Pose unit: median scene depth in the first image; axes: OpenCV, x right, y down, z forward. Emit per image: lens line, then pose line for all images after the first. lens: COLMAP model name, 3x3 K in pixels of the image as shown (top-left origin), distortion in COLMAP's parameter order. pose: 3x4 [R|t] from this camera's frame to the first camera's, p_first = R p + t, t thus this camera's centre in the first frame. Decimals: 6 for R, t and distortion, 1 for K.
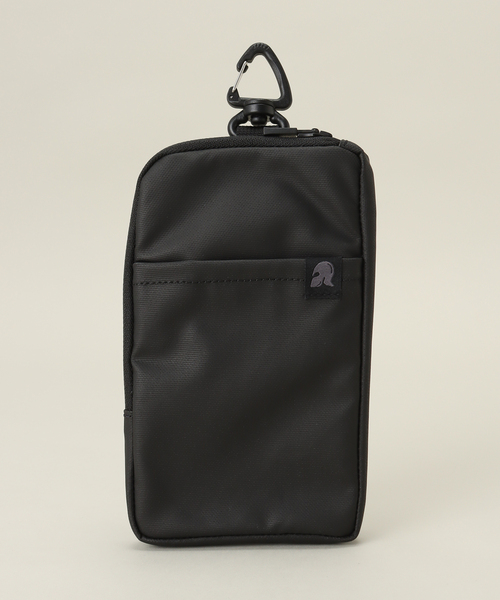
lens RADIAL K [[773.5, 0, 250.2], [0, 773.5, 300.8], [0, 0, 1]] dist [0.012834, 0.000000]
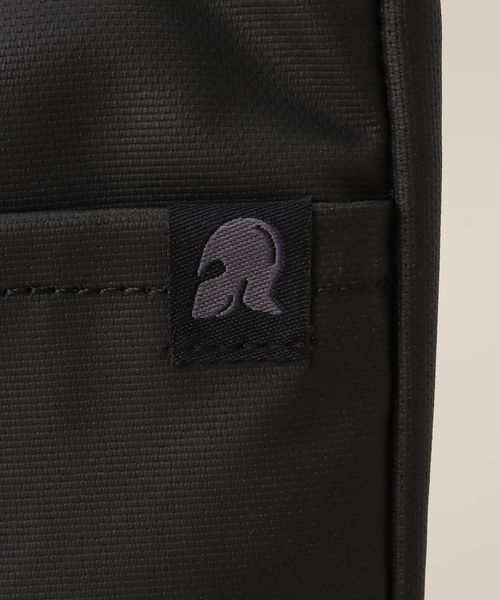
lens RADIAL K [[937.6, 0, 250.0], [0, 937.6, 299.2], [0, 0, 1]] dist [-0.051659, 0.000000]
pose [[0.999699, -0.017342, 0.017370, 0.091673], [0.016308, 0.998183, 0.058007, -0.041576], [-0.018344, -0.057706, 0.998165, 0.687362]]
